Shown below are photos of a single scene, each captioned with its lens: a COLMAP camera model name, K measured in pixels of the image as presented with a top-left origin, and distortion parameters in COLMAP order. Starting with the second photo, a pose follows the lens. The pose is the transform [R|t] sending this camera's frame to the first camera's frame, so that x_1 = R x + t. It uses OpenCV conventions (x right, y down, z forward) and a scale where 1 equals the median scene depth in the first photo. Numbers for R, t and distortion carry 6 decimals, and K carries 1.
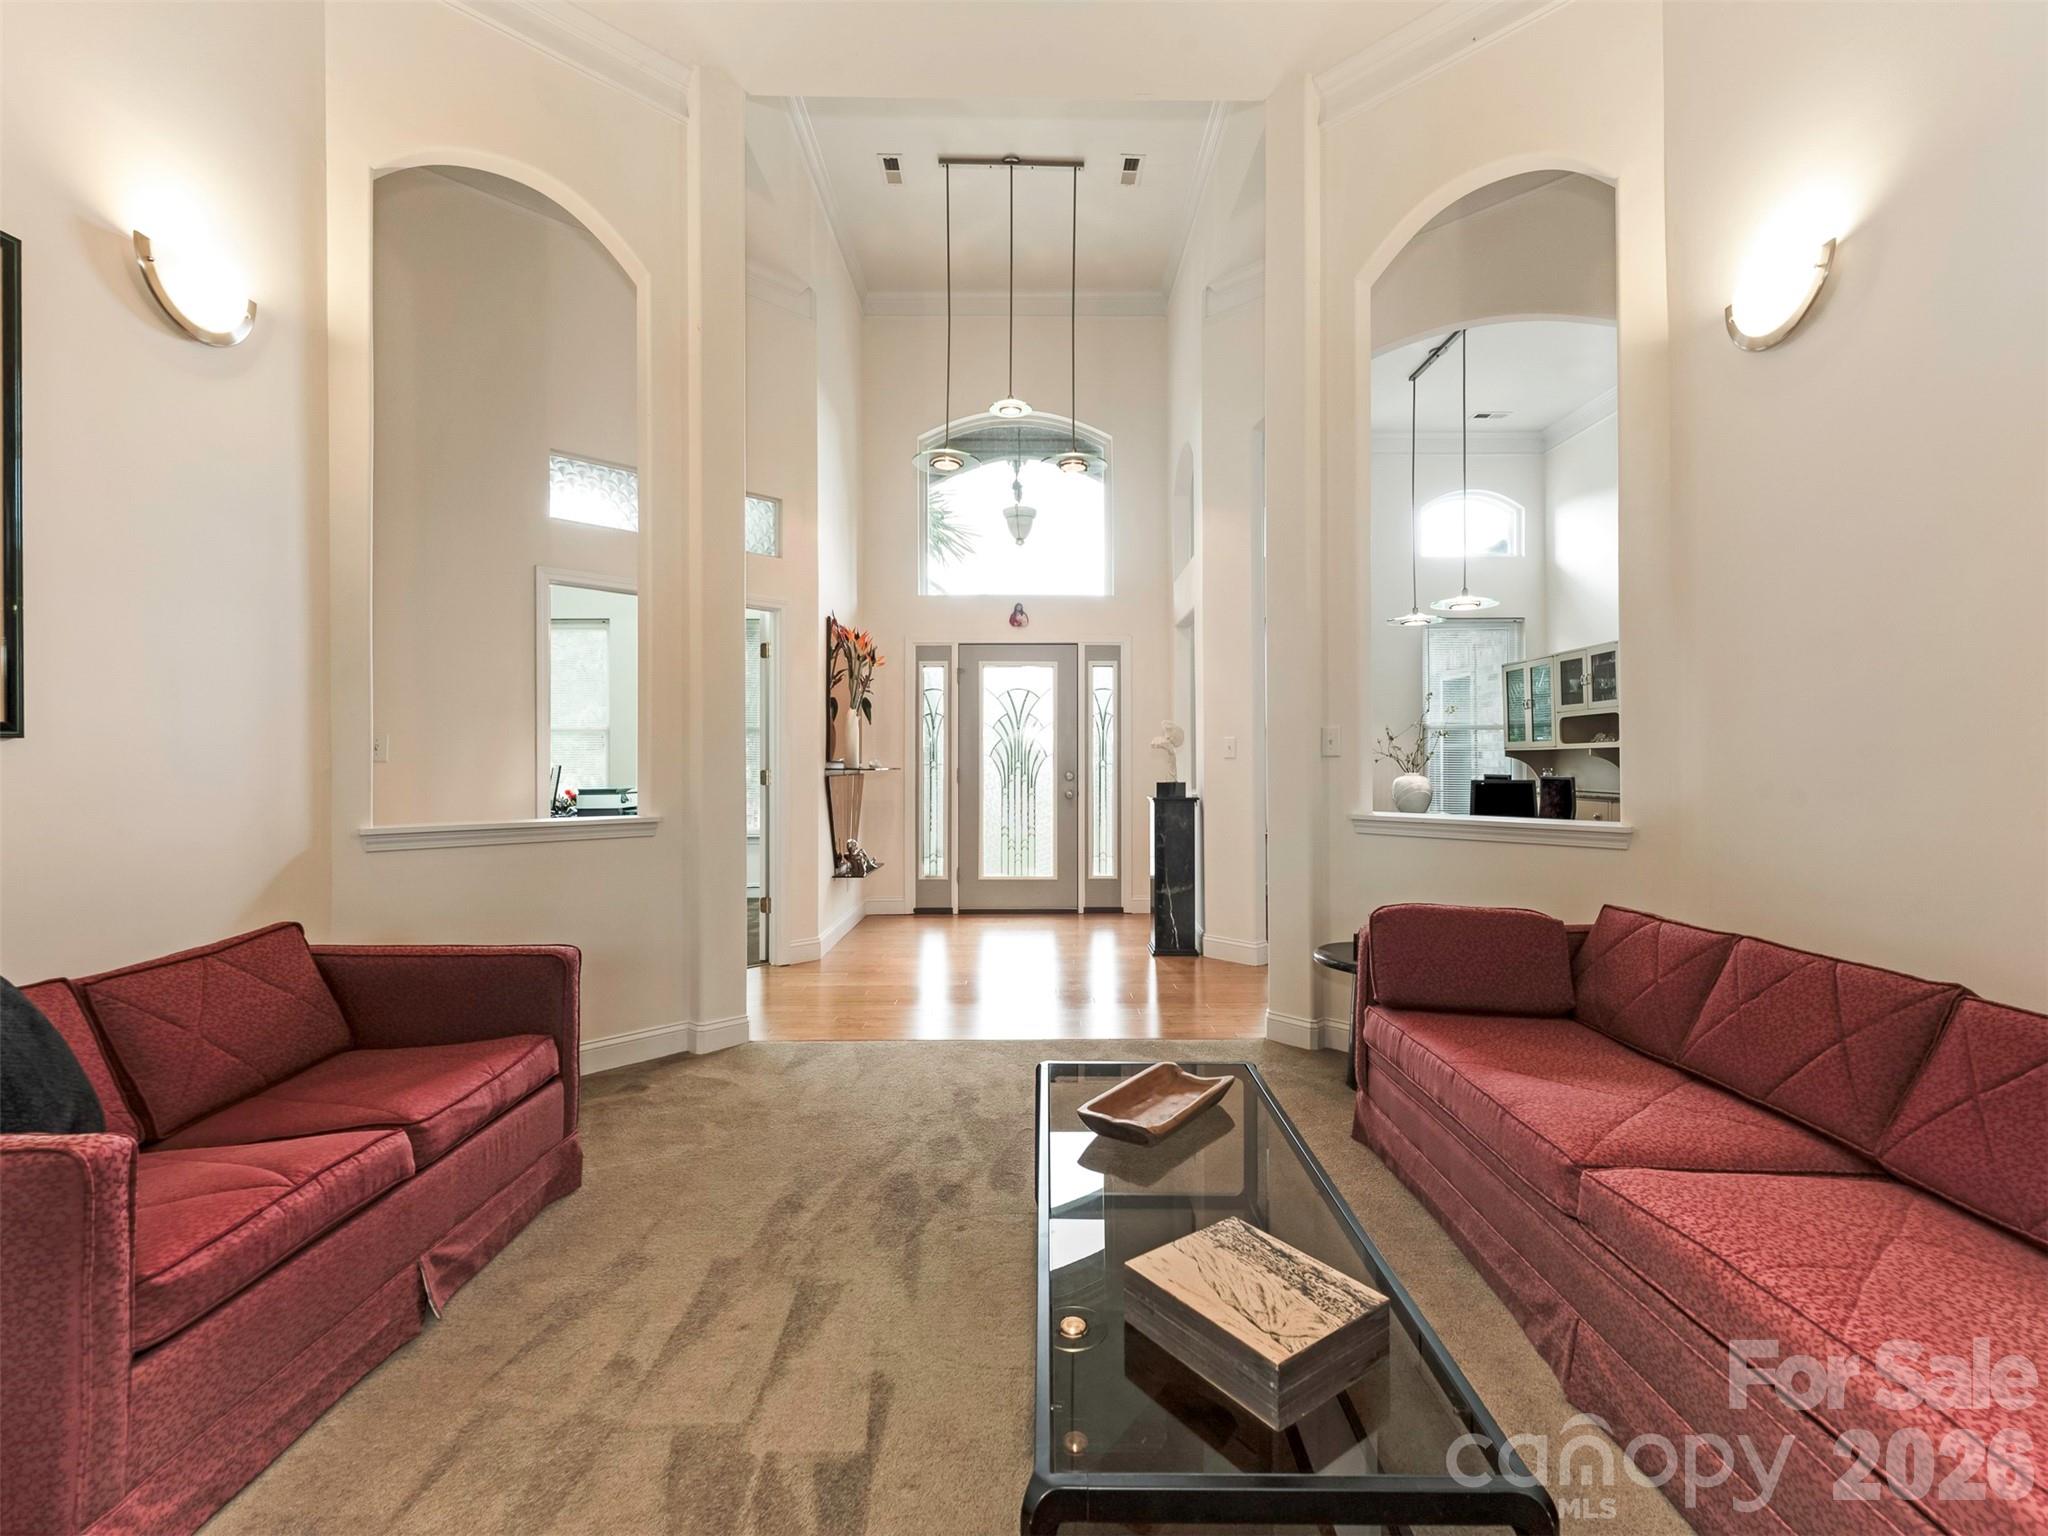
lens RADIAL K [[937.4, 0, 1024.0], [0, 937.4, 768.0], [0, 0, 1]] dist [-0.000526, -0.000125]
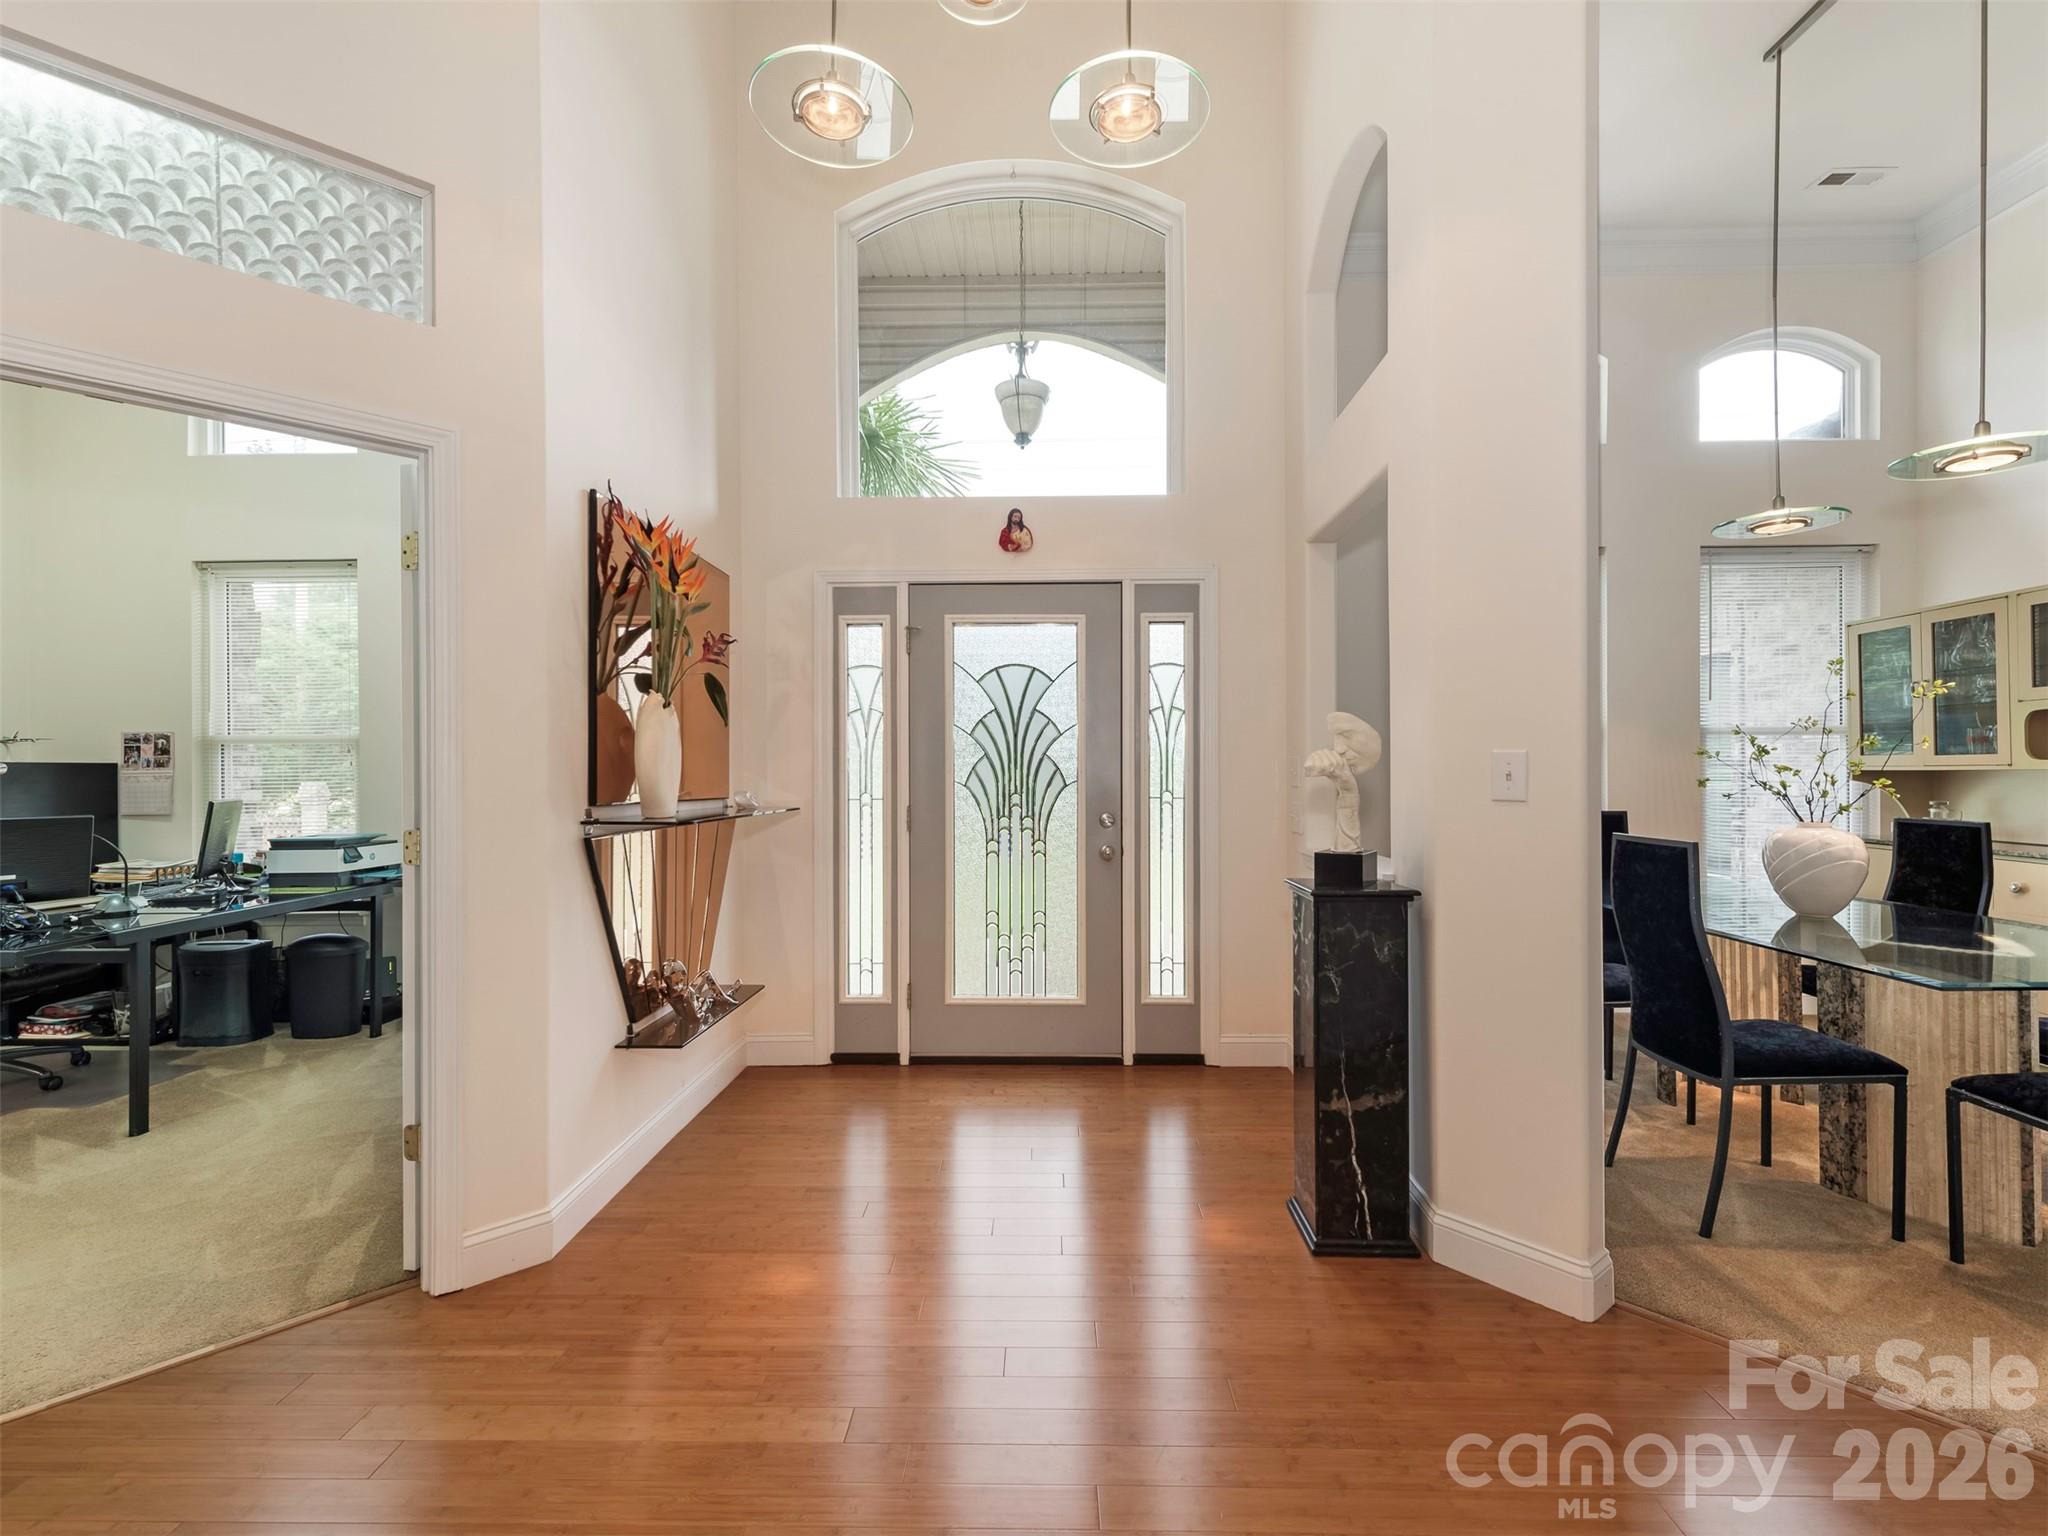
lens RADIAL K [[937.4, 0, 1024.0], [0, 937.4, 768.0], [0, 0, 1]] dist [-0.000526, -0.000125]
pose [[0.999831, -0.001759, -0.018295, 0.009097], [0.001564, 0.999941, -0.010708, -0.016346], [0.018313, 0.010678, 0.999775, 0.440729]]
